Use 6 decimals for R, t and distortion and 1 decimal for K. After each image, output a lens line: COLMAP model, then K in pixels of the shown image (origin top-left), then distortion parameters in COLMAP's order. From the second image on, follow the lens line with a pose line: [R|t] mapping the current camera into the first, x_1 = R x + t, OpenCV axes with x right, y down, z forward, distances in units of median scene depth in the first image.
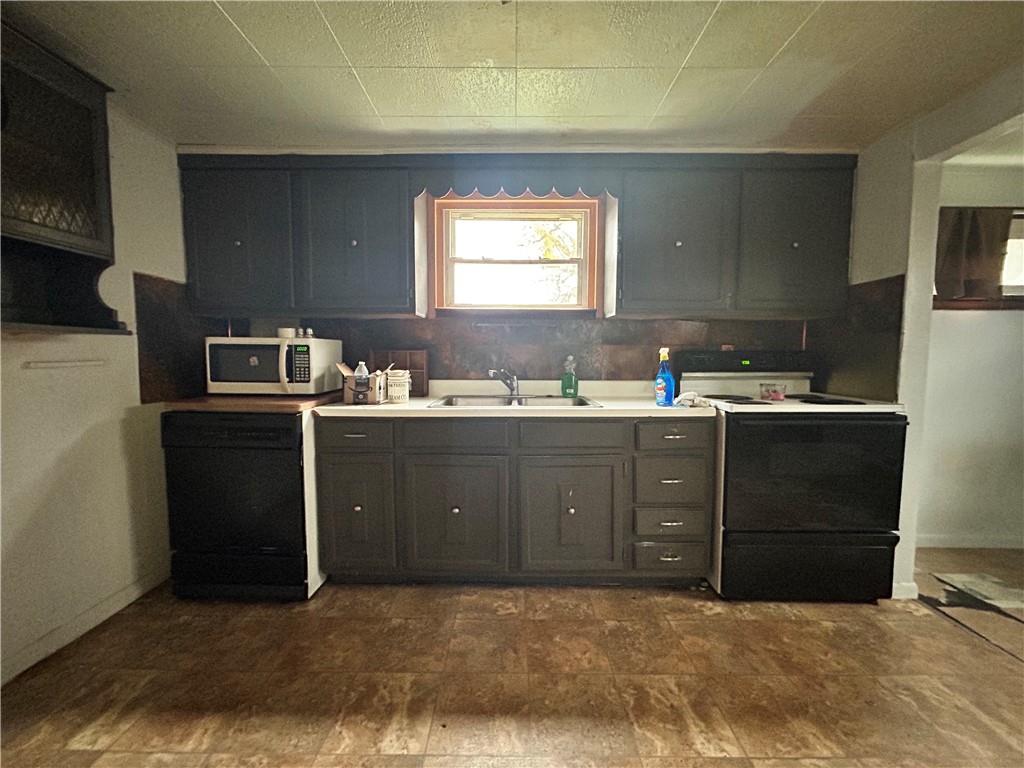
lens RADIAL K [[409.6, 0, 511.3], [0, 409.6, 384.4], [0, 0, 1]] dist [-0.000636, 0.000092]
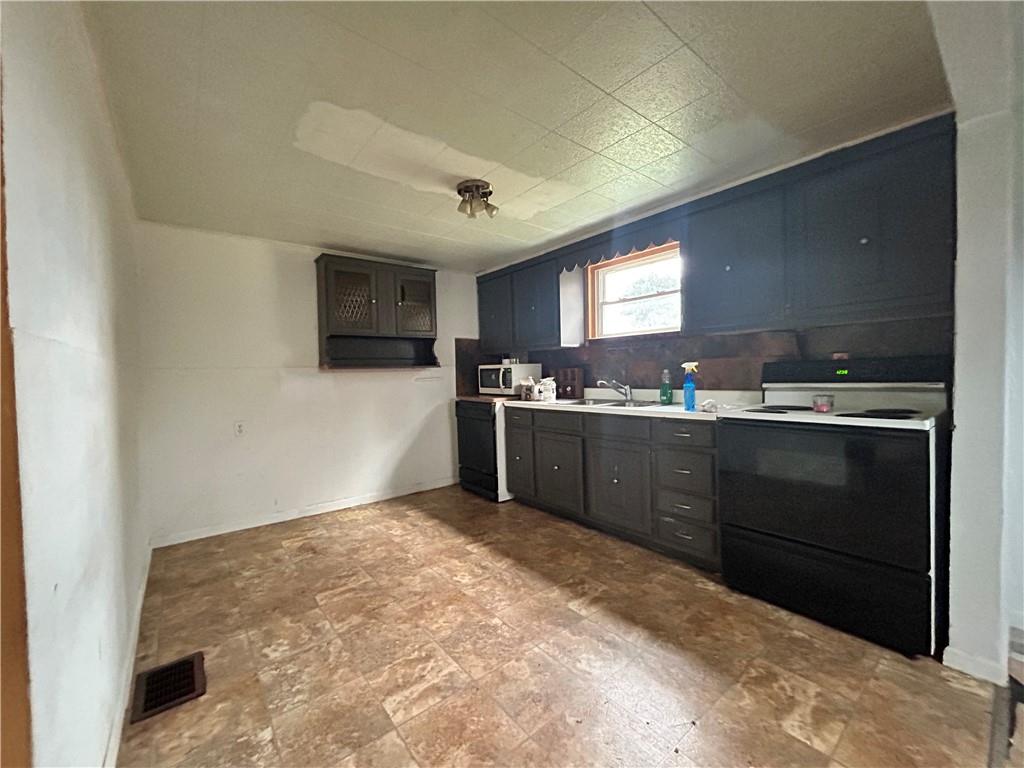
lens RADIAL K [[409.6, 0, 508.9], [0, 409.6, 384.6], [0, 0, 1]] dist [-0.000636, 0.000092]
pose [[0.632870, 0.002271, -0.774255, 0.932135], [-0.026636, 0.999468, -0.018840, 0.013396], [0.773800, 0.032547, 0.632593, -0.169697]]
